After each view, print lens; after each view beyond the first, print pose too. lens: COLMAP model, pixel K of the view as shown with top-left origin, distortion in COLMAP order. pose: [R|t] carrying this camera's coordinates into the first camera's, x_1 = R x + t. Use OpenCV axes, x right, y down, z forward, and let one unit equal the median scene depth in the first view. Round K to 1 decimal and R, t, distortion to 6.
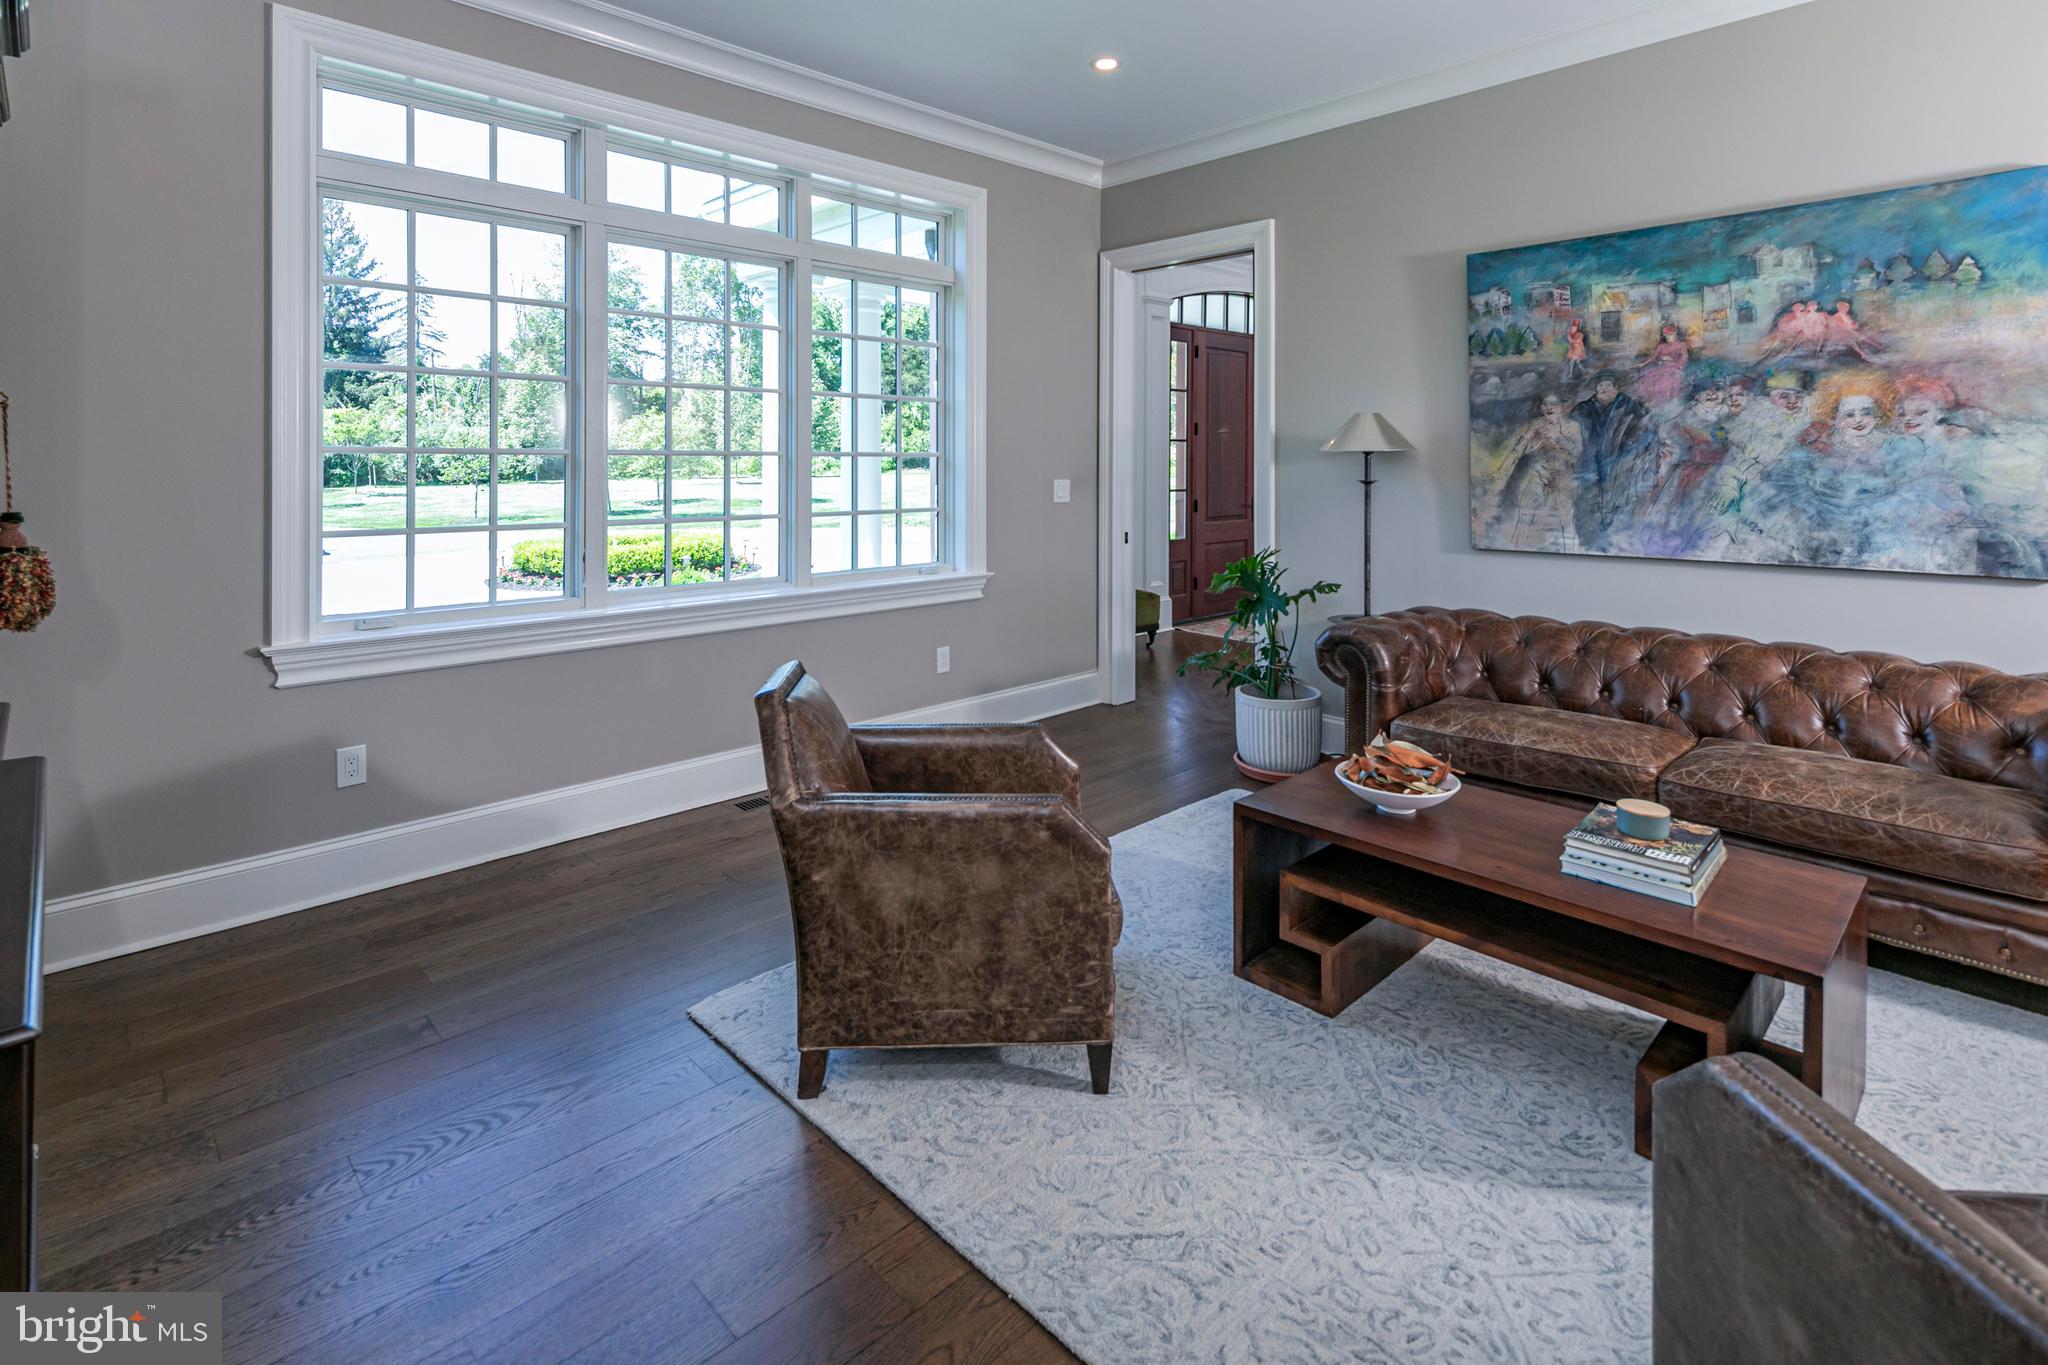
lens RADIAL K [[988.6, 0, 1024.0], [0, 988.6, 682.5], [0, 0, 1]] dist [0.001937, 0.000075]
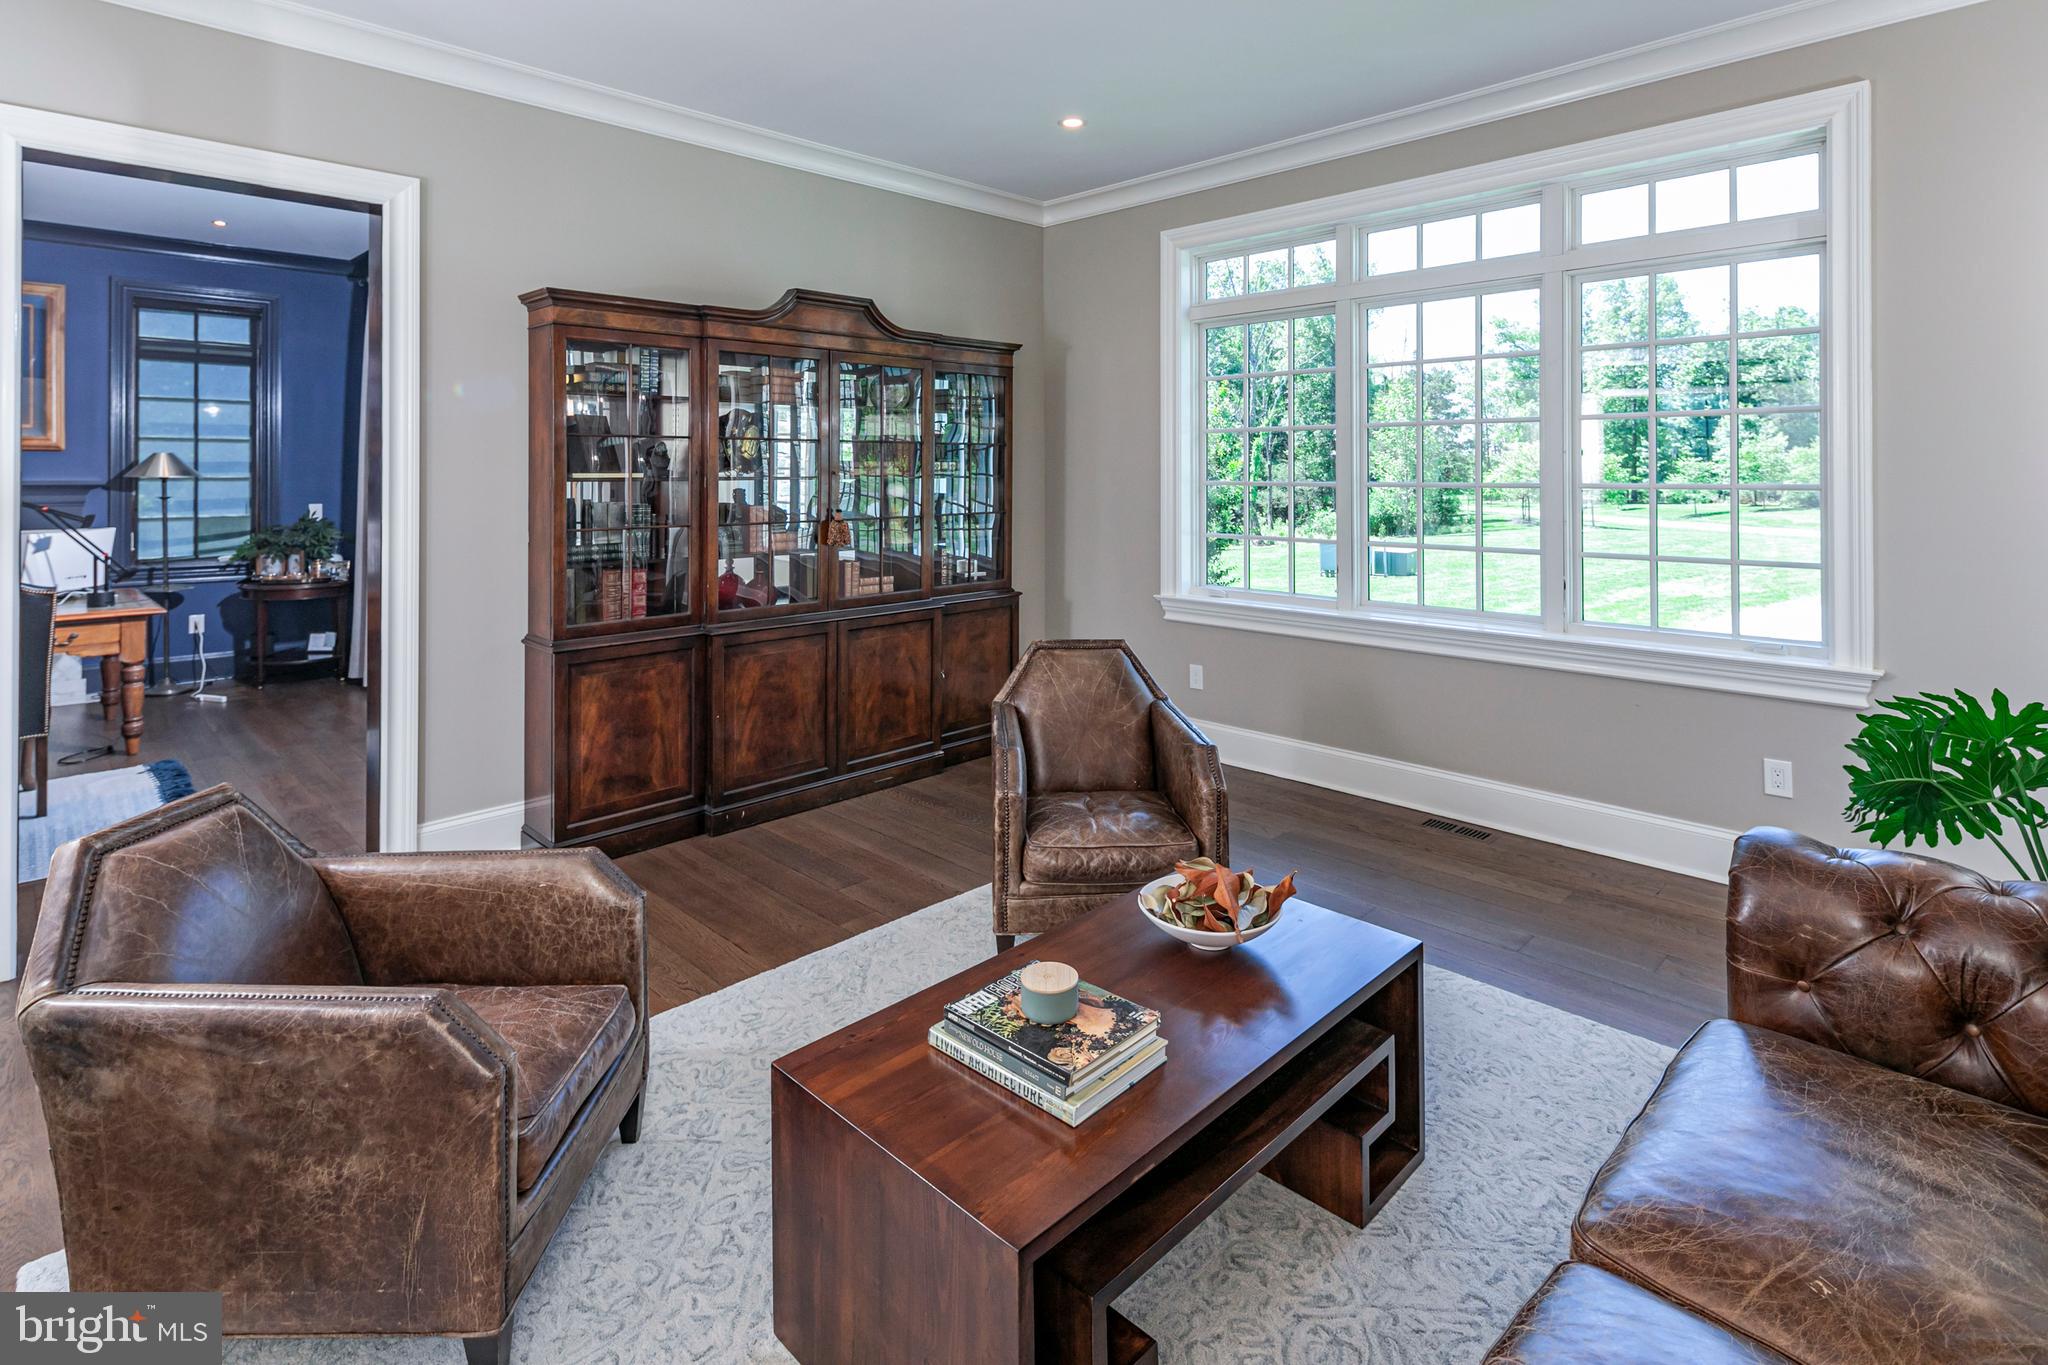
lens RADIAL K [[988.6, 0, 1024.0], [0, 988.6, 682.5], [0, 0, 1]] dist [0.001937, 0.000075]
pose [[0.006068, 0.174799, -0.984585, 0.778105], [-0.252774, 0.952896, 0.167615, -0.097829], [0.967506, 0.247861, 0.049967, 0.598105]]
